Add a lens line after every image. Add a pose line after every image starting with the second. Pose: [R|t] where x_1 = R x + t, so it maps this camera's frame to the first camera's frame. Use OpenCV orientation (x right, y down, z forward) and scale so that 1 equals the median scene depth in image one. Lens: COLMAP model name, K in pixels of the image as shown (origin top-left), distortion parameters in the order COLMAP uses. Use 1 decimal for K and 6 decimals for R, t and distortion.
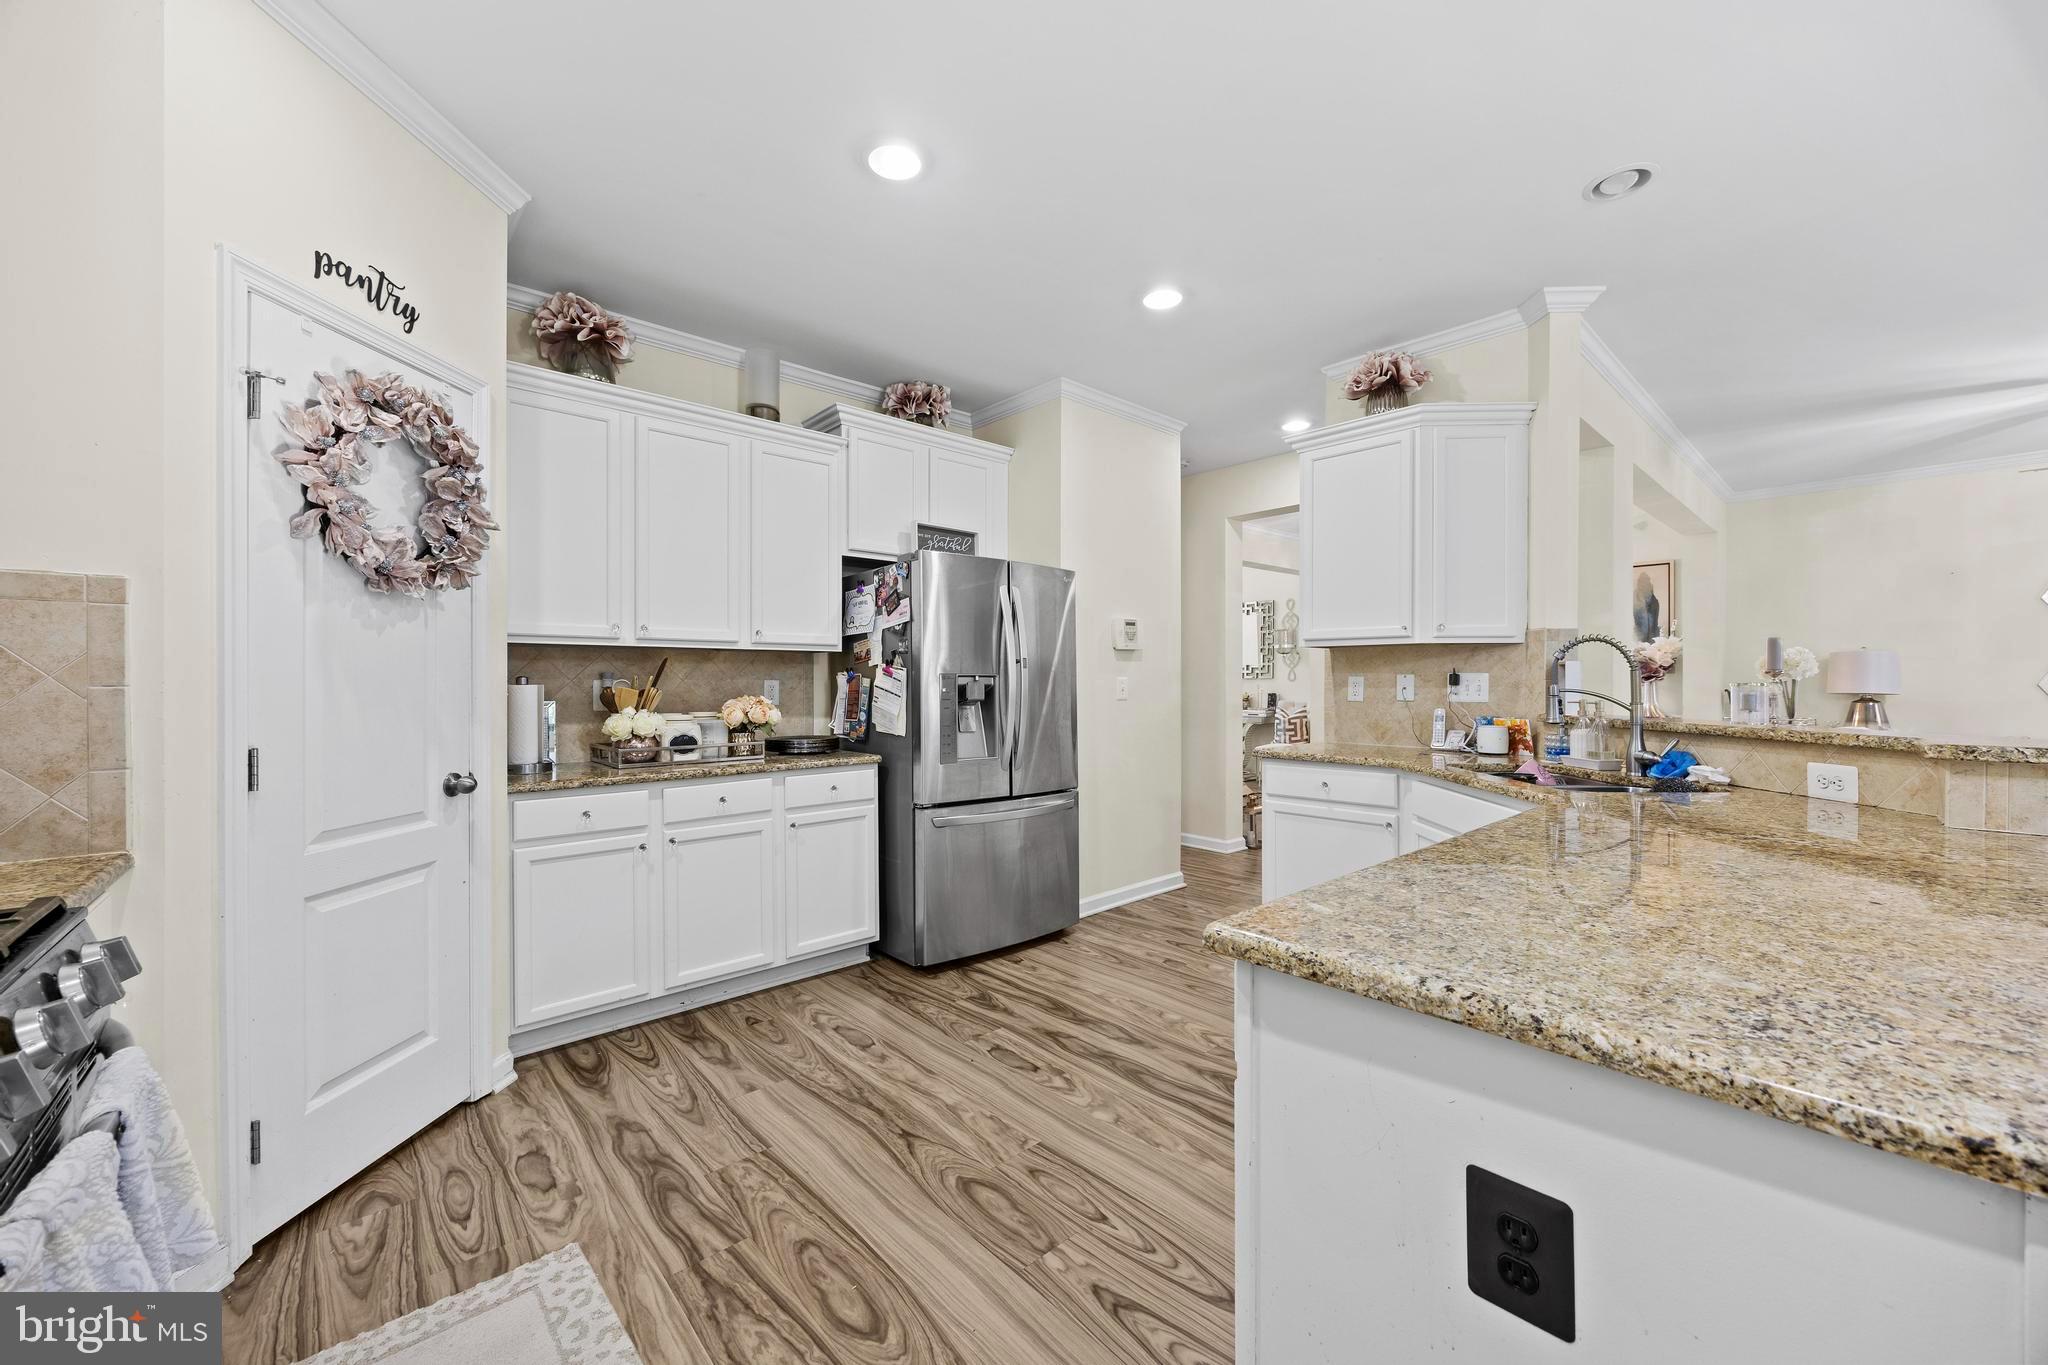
lens RADIAL K [[788.4, 0, 1021.1], [0, 788.4, 683.9], [0, 0, 1]] dist [-0.007802, 0.000737]
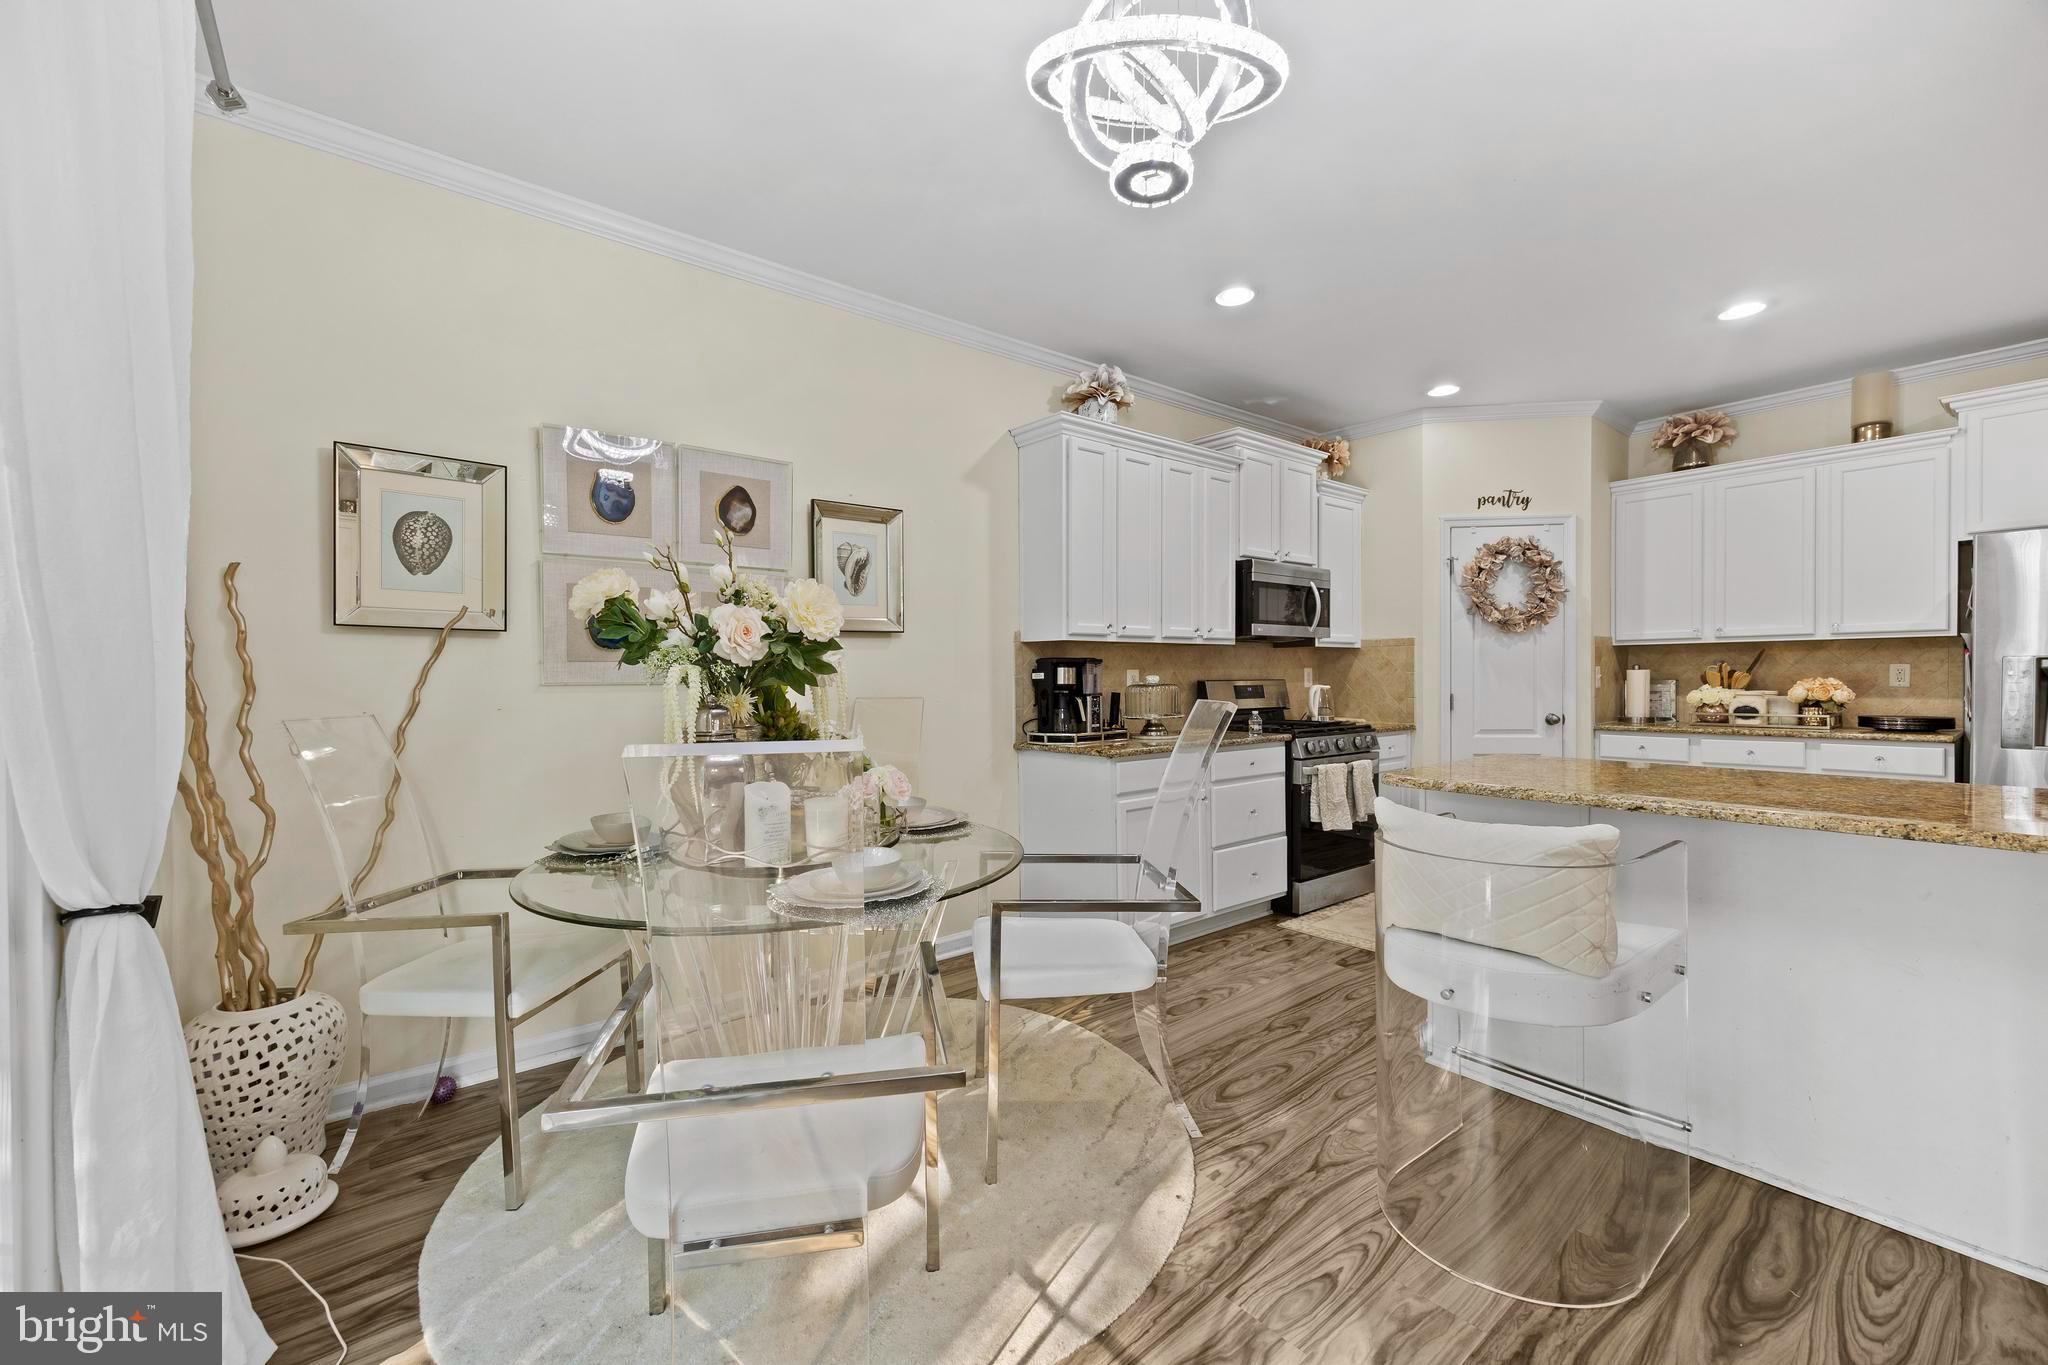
lens RADIAL K [[788.4, 0, 1056.3], [0, 788.4, 682.4], [0, 0, 1]] dist [-0.007802, 0.000737]
pose [[-0.046554, 0.004896, -0.998904, 1.005217], [0.006118, 0.999971, 0.004616, 0.010269], [0.998897, -0.005896, -0.046583, -0.142889]]
